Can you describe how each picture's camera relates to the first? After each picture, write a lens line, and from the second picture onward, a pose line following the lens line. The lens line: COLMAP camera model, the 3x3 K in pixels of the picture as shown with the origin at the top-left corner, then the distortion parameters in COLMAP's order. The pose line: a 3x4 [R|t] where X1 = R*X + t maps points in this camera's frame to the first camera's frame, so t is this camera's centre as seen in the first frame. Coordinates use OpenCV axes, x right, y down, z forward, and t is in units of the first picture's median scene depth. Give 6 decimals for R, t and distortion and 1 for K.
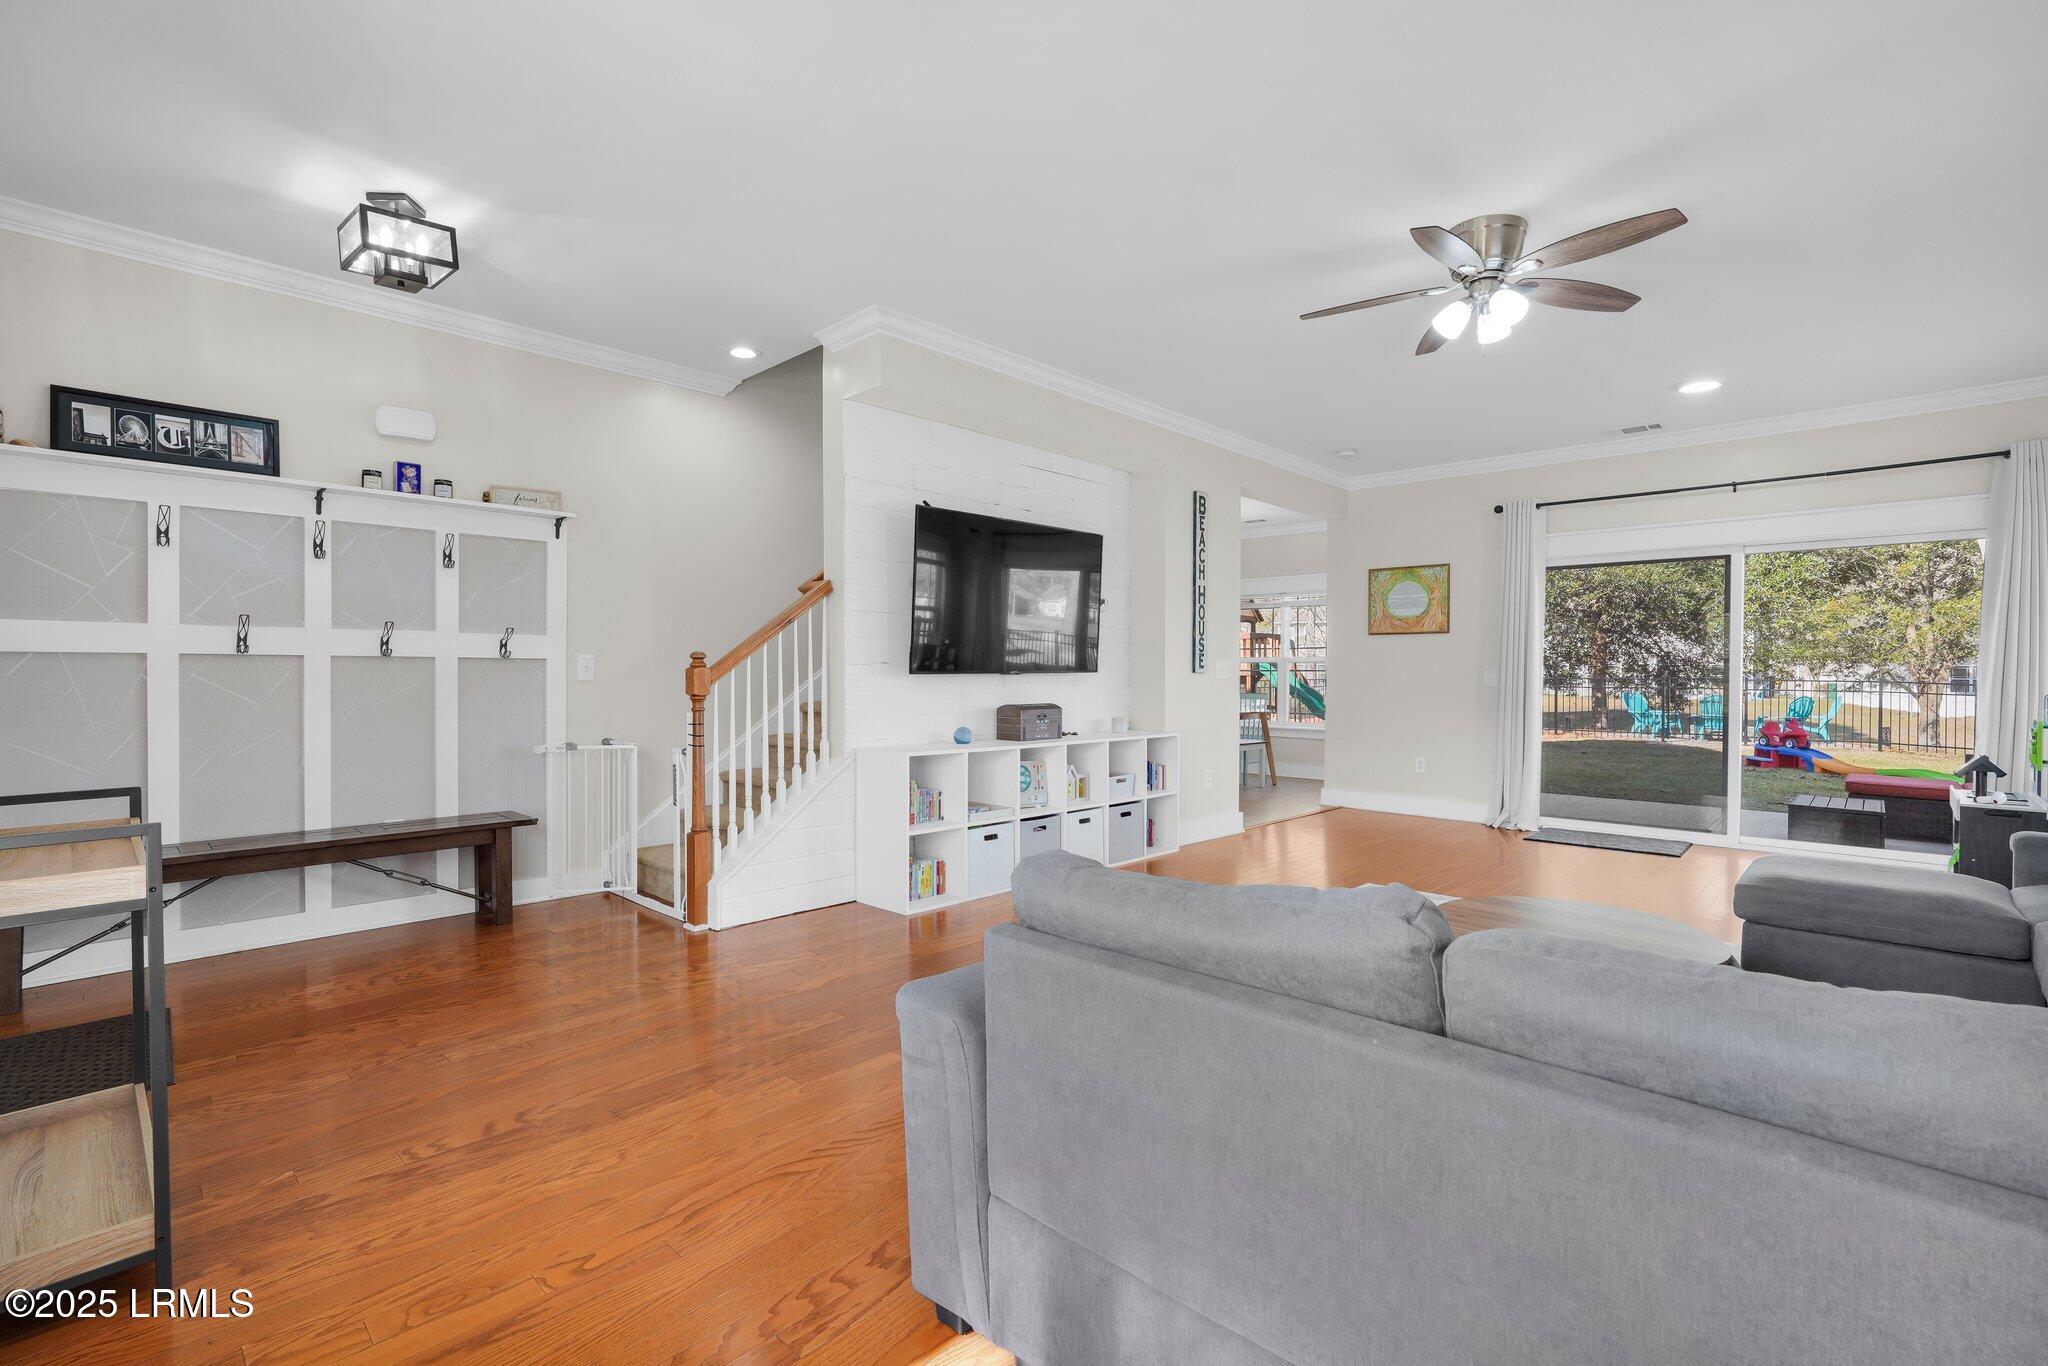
lens RADIAL K [[918.6, 0, 1022.8], [0, 918.6, 685.6], [0, 0, 1]] dist [-0.001505, 0.000178]
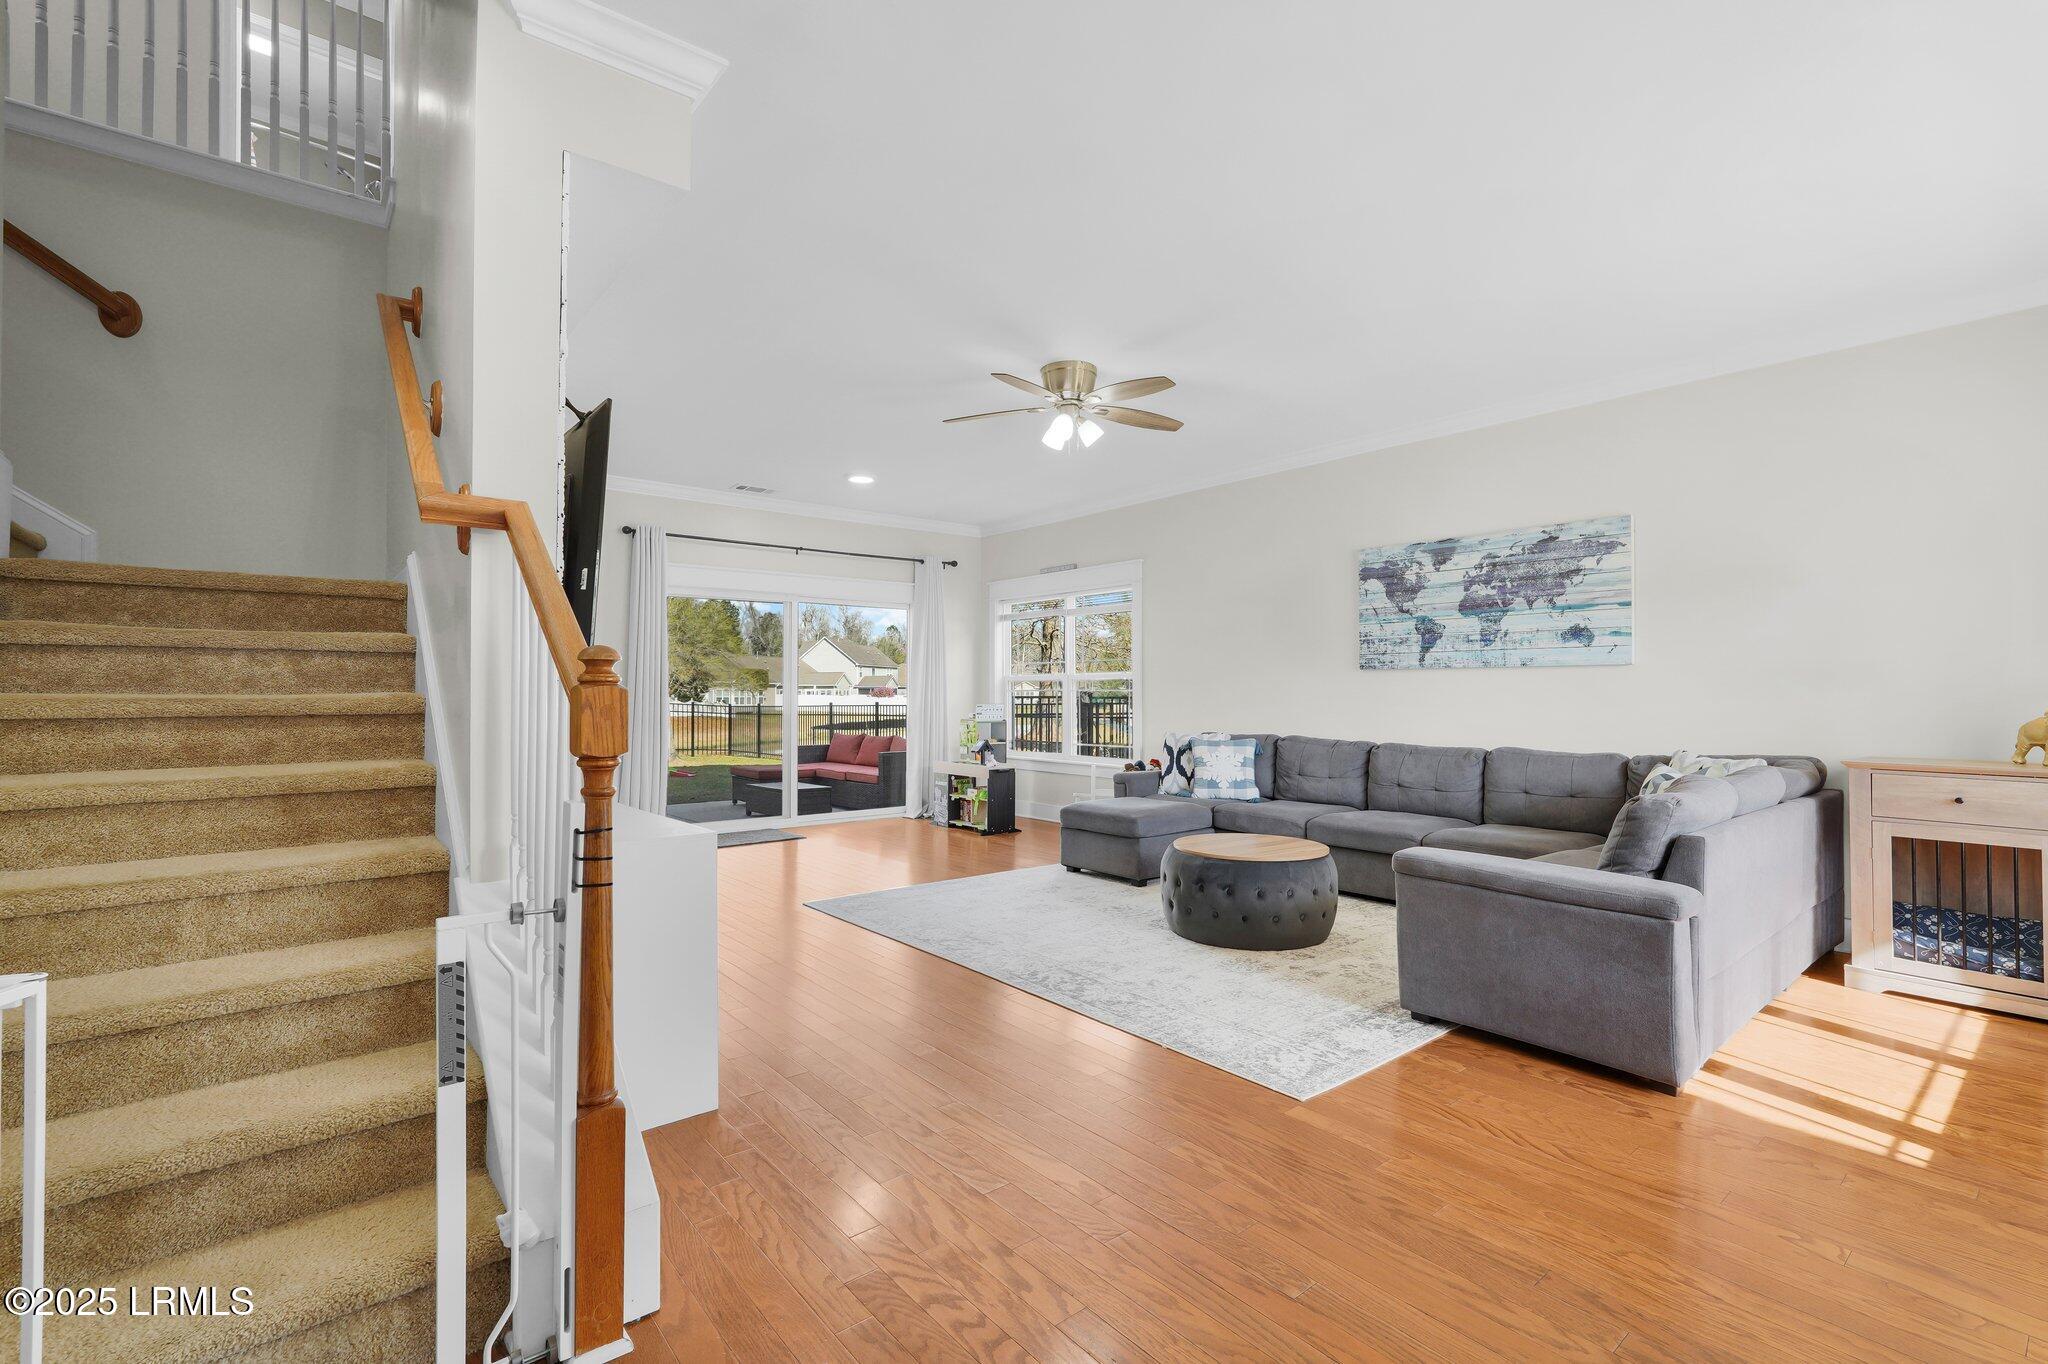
lens RADIAL K [[918.6, 0, 1022.8], [0, 918.6, 684.6], [0, 0, 1]] dist [-0.001505, 0.000178]
pose [[0.121815, 0.003406, 0.992547, -0.723845], [0.022107, 0.999737, -0.006144, -0.013494], [-0.992307, 0.022691, 0.121707, 0.768692]]
